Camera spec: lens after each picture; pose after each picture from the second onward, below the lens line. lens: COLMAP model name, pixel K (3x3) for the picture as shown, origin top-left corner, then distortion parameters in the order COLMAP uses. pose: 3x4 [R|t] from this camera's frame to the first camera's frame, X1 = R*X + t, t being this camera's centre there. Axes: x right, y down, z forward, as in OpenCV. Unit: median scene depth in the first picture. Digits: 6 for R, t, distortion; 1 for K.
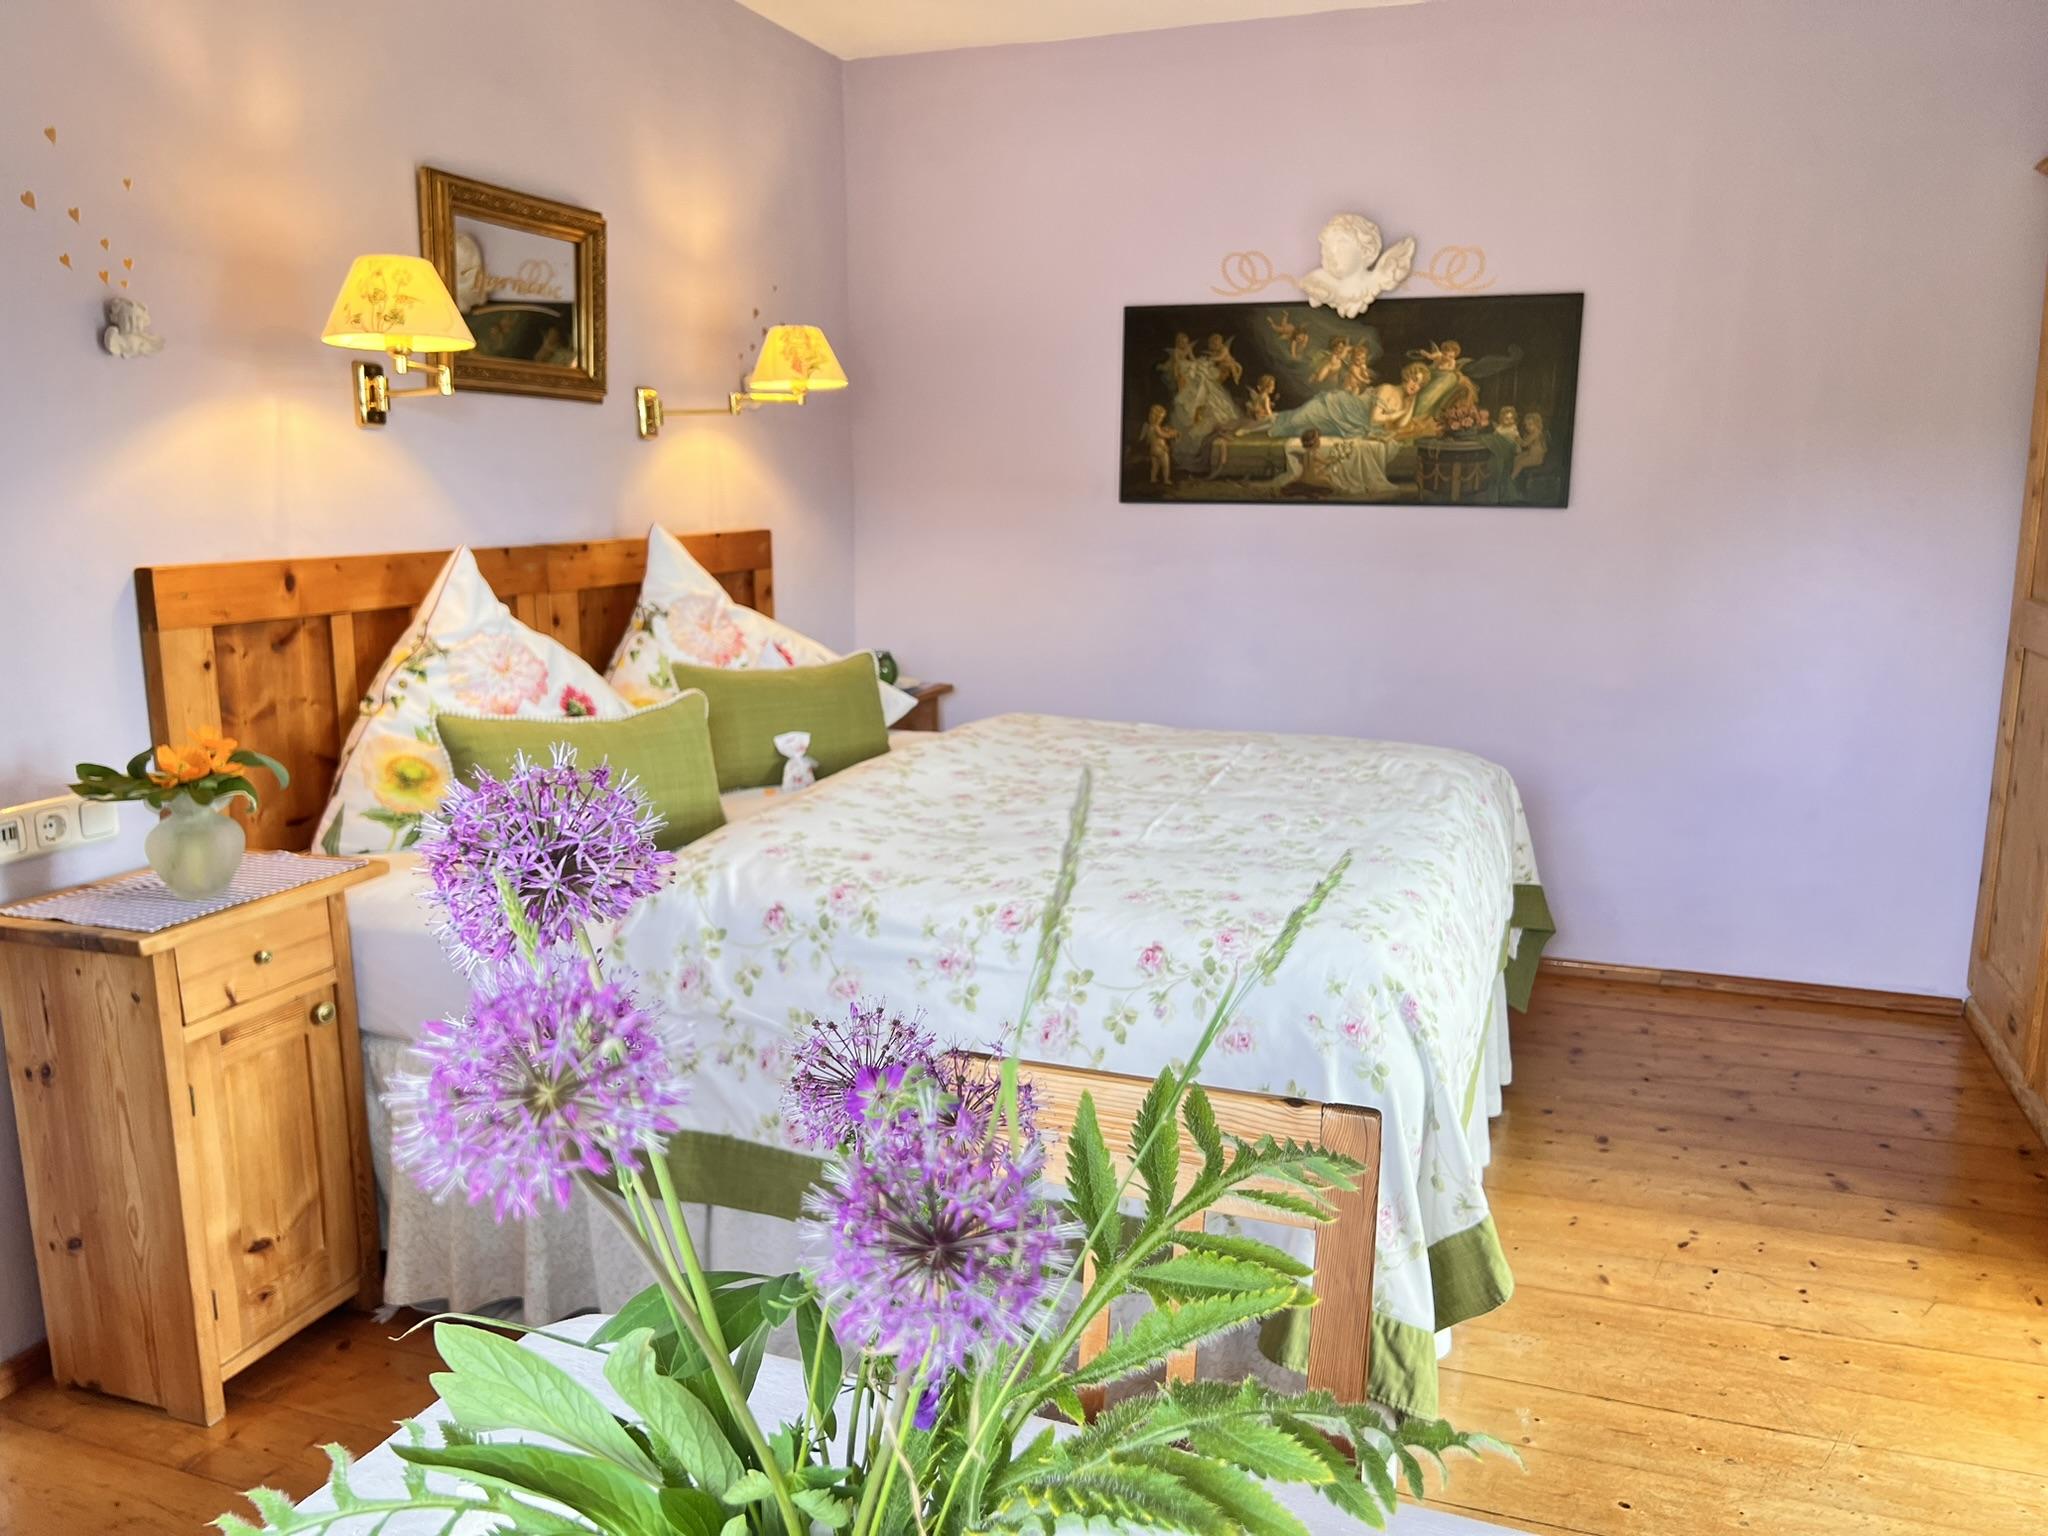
lens RADIAL K [[1541.7, 0, 1031.1], [0, 1541.7, 770.5], [0, 0, 1]] dist [-0.007469, -0.012776]
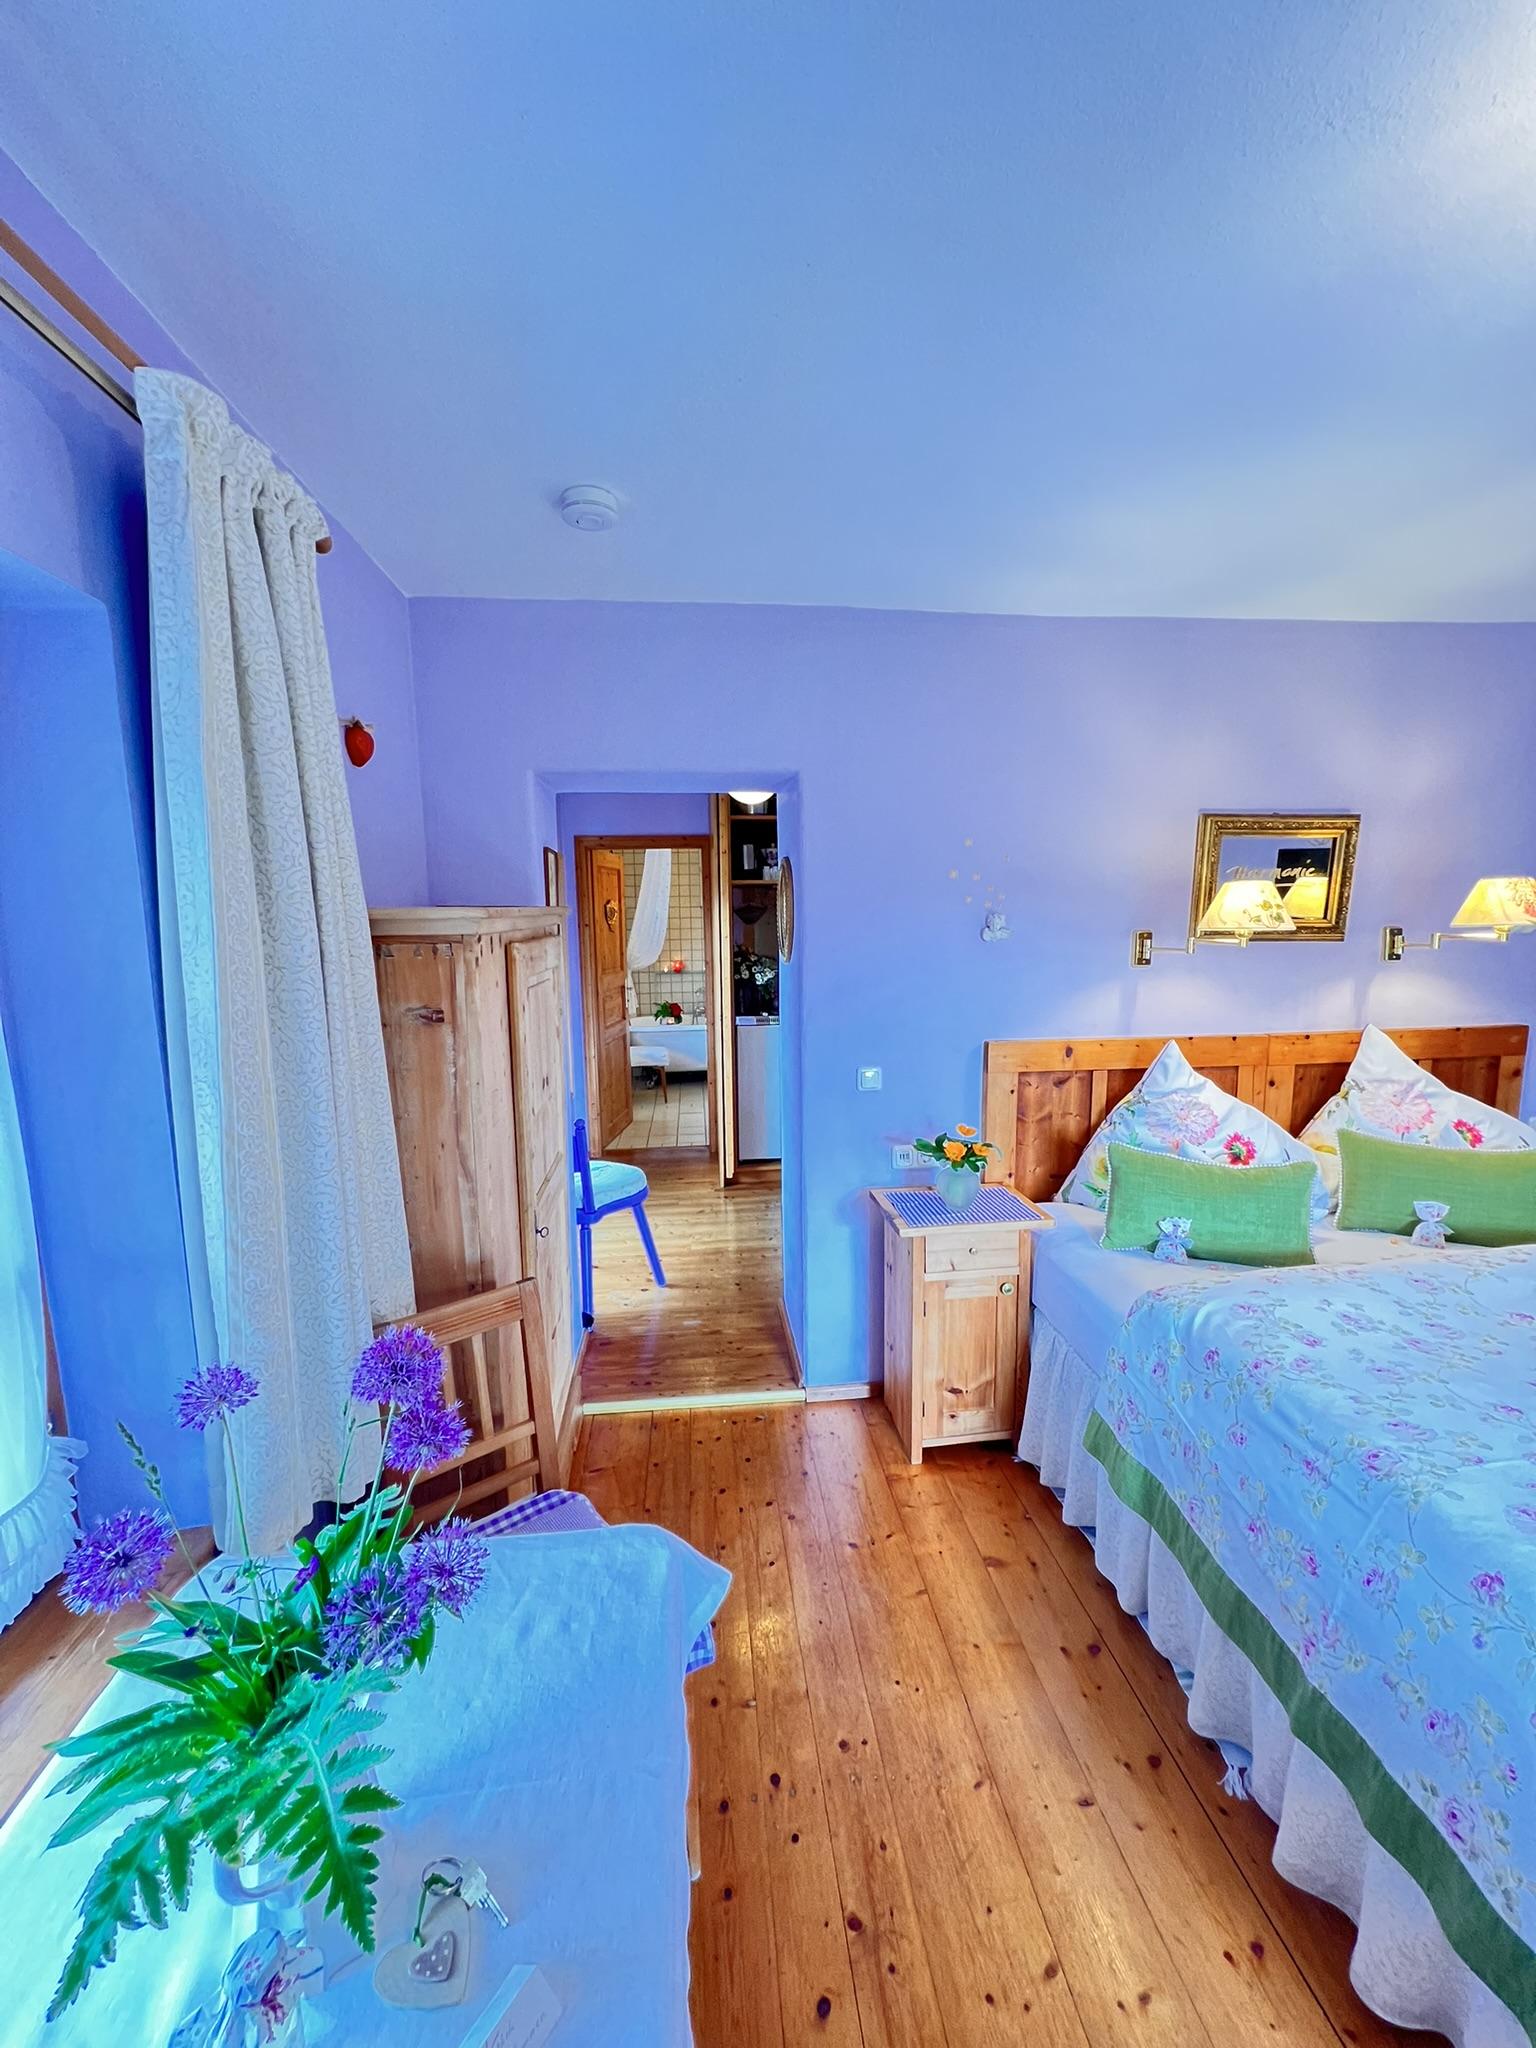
lens RADIAL K [[808.6, 0, 774.8], [0, 808.6, 1027.3], [0, 0, 1]] dist [-0.003496, 0.000072]
pose [[0.441757, 0.116556, -0.889531, 0.224860], [-0.152793, 0.986813, 0.053423, -0.145817], [0.884028, 0.112314, 0.453740, 0.227616]]
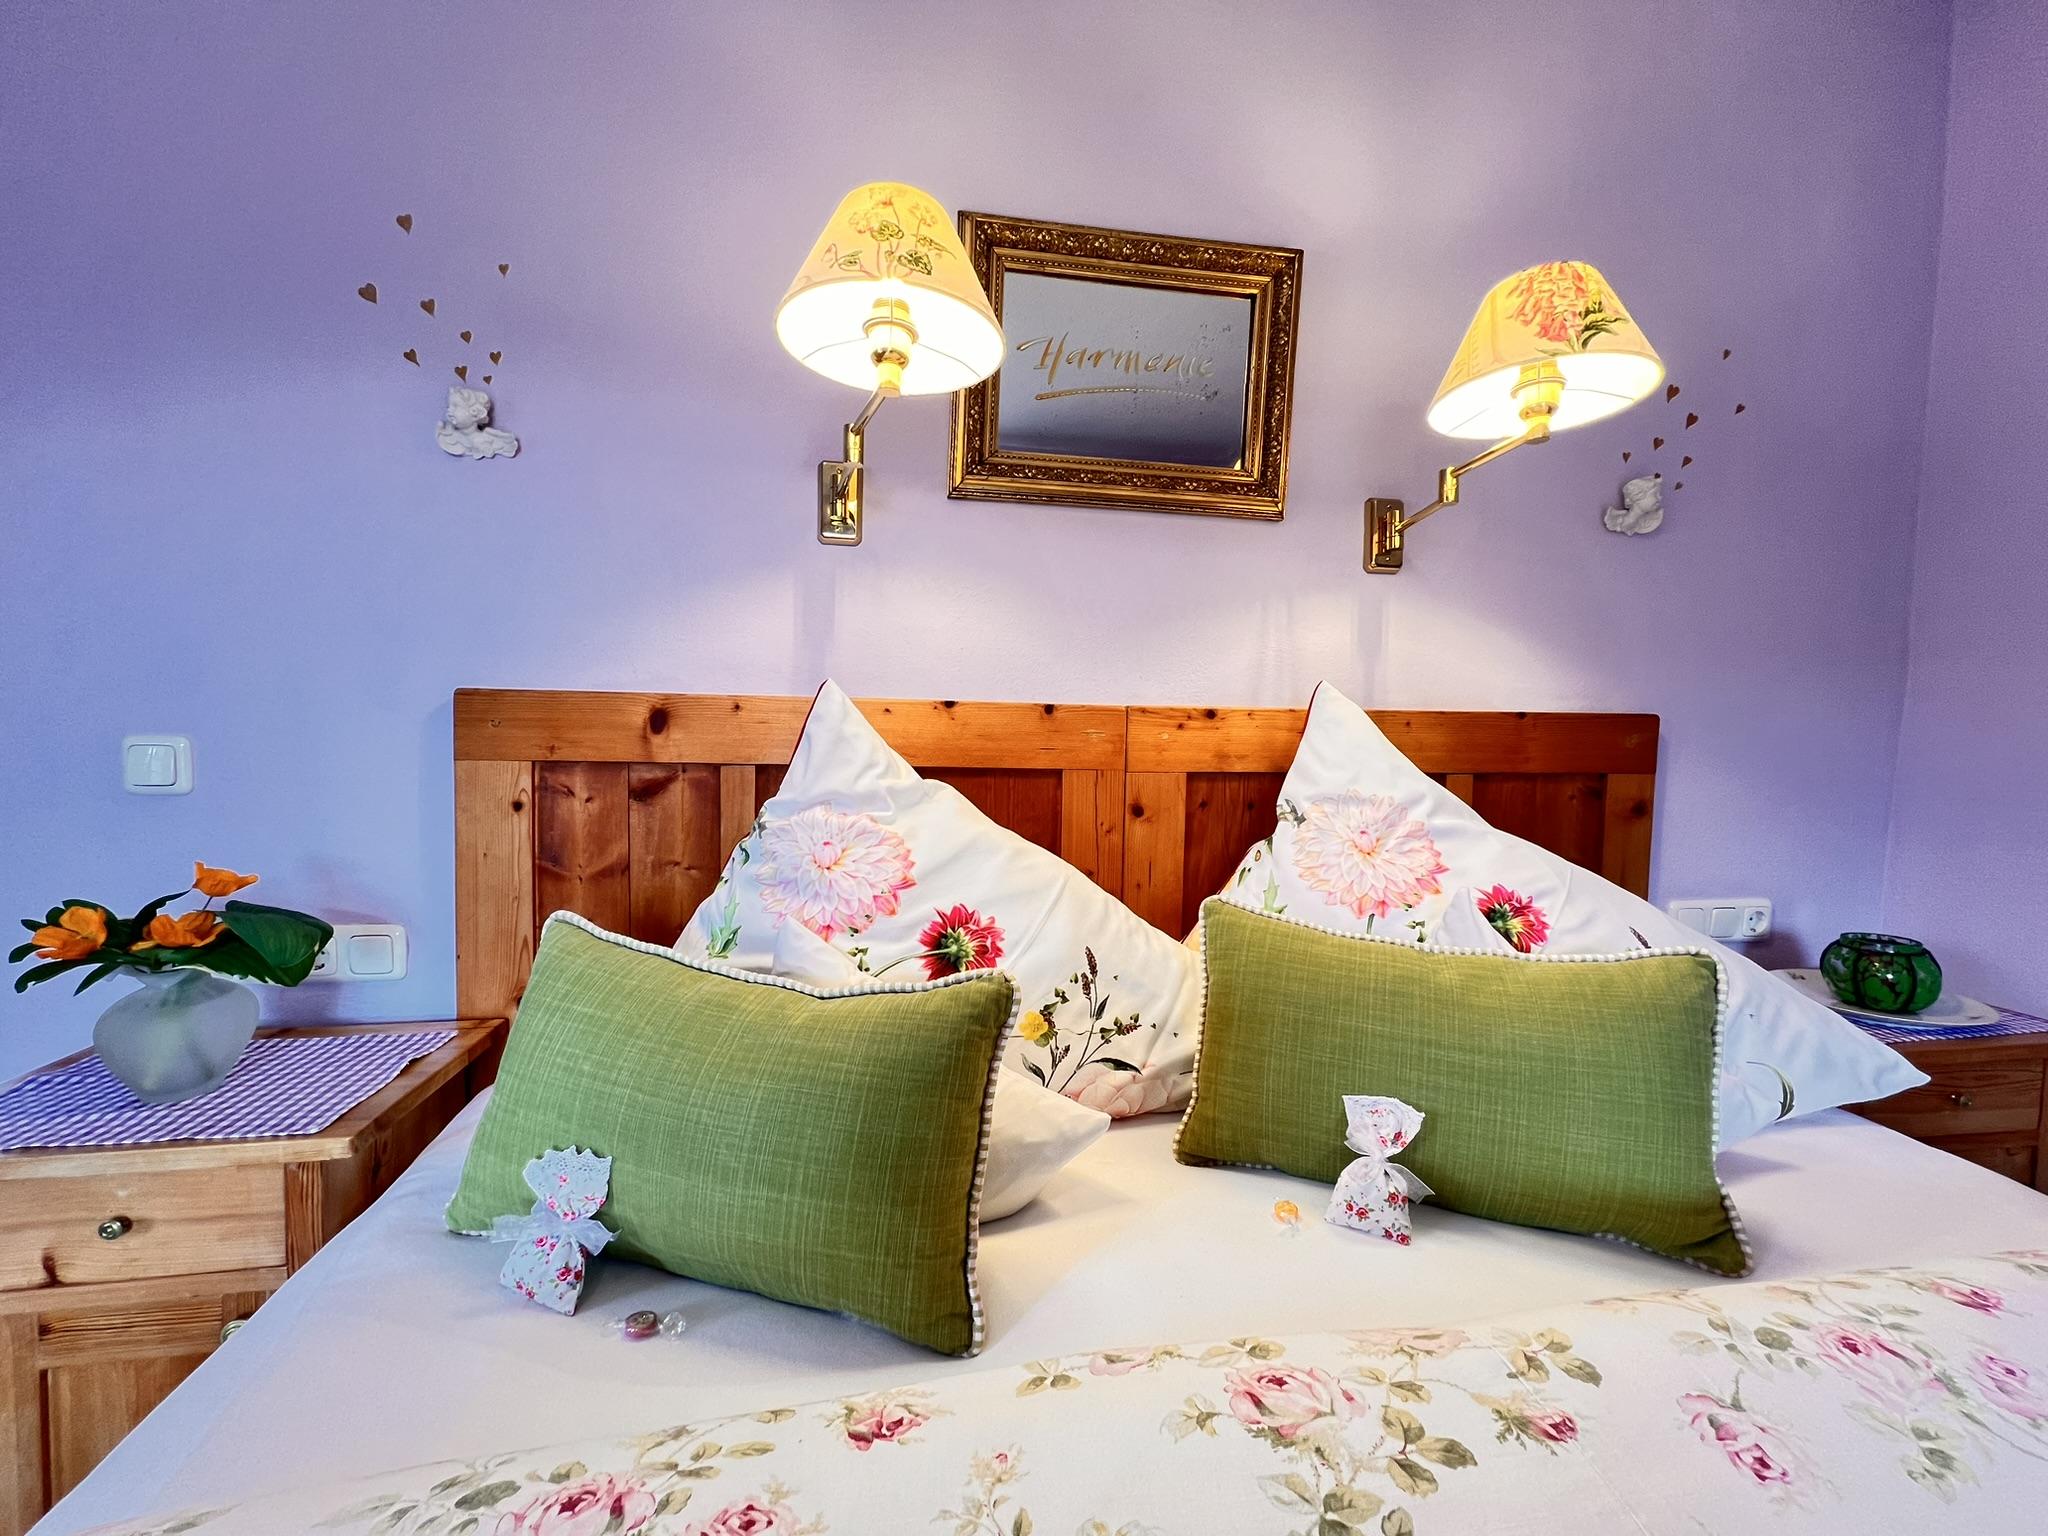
lens RADIAL K [[820.6, 0, 1026.9], [0, 820.6, 772.4], [0, 0, 1]] dist [-0.000708, 0.000011]
pose [[0.491004, 0.060378, -0.869063, 0.000975], [-0.180364, 0.983026, -0.033606, -0.112651], [0.852282, 0.173248, 0.493559, 0.929496]]
